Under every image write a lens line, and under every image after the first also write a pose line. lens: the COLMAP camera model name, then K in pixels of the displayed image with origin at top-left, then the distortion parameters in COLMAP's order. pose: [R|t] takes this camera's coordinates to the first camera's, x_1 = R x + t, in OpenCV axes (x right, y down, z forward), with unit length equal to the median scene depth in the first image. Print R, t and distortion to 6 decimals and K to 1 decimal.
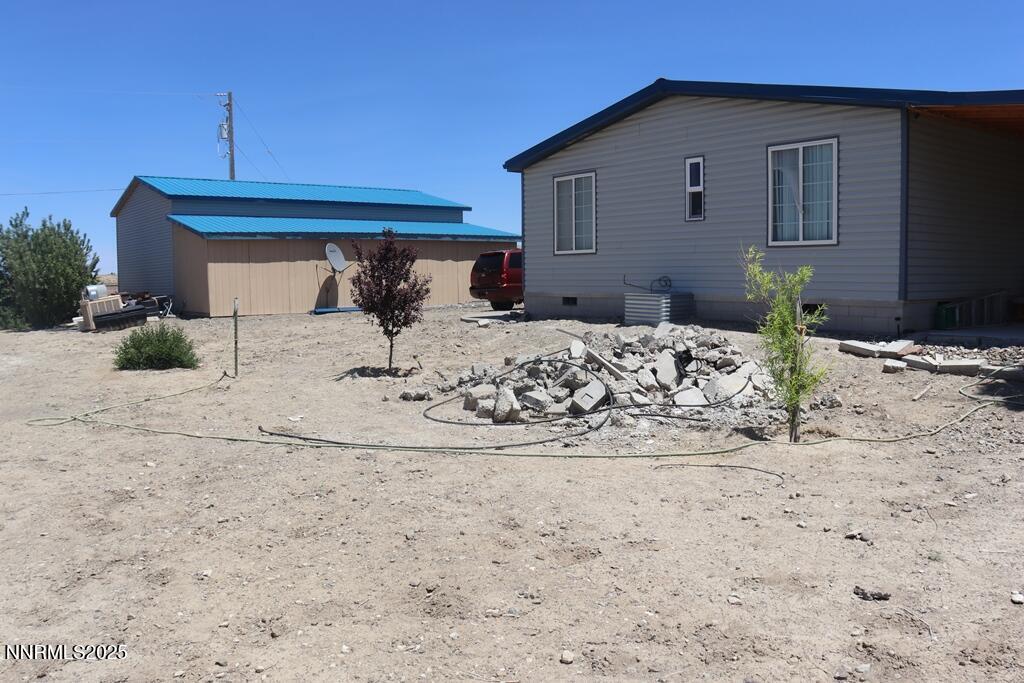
lens RADIAL K [[854.6, 0, 517.1], [0, 854.6, 341.9], [0, 0, 1]] dist [-0.111780, 0.038248]
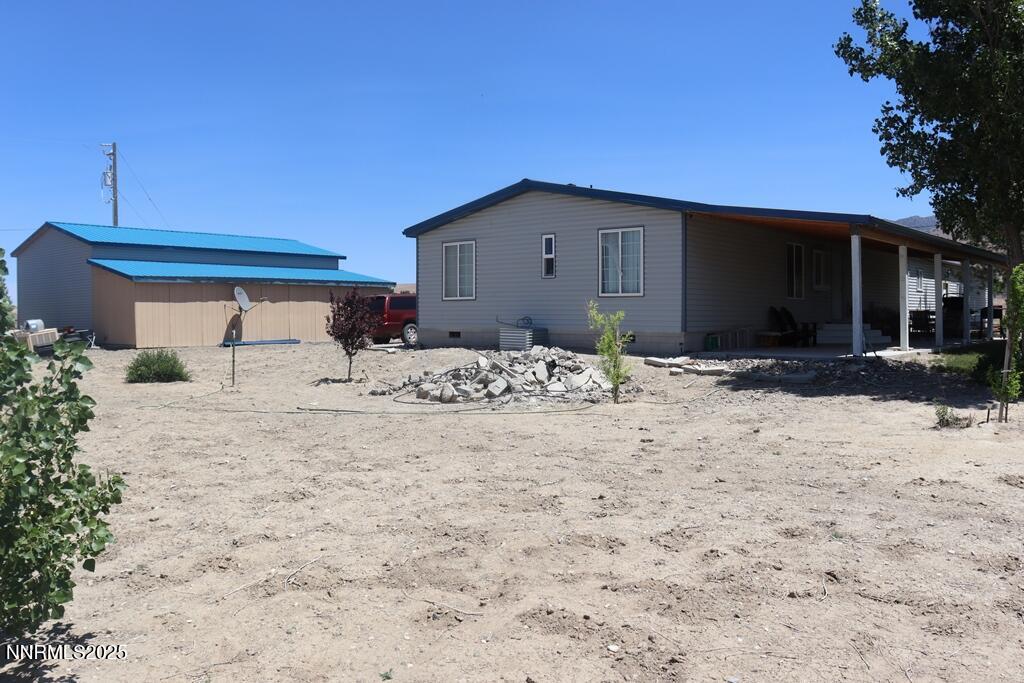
lens RADIAL K [[853.5, 0, 508.7], [0, 853.5, 338.1], [0, 0, 1]] dist [-0.076198, 0.098908]
pose [[0.982194, 0.003439, 0.187836, -0.149128], [0.006411, 0.998637, -0.051804, 0.038570], [-0.187758, 0.052086, 0.980833, -0.465574]]
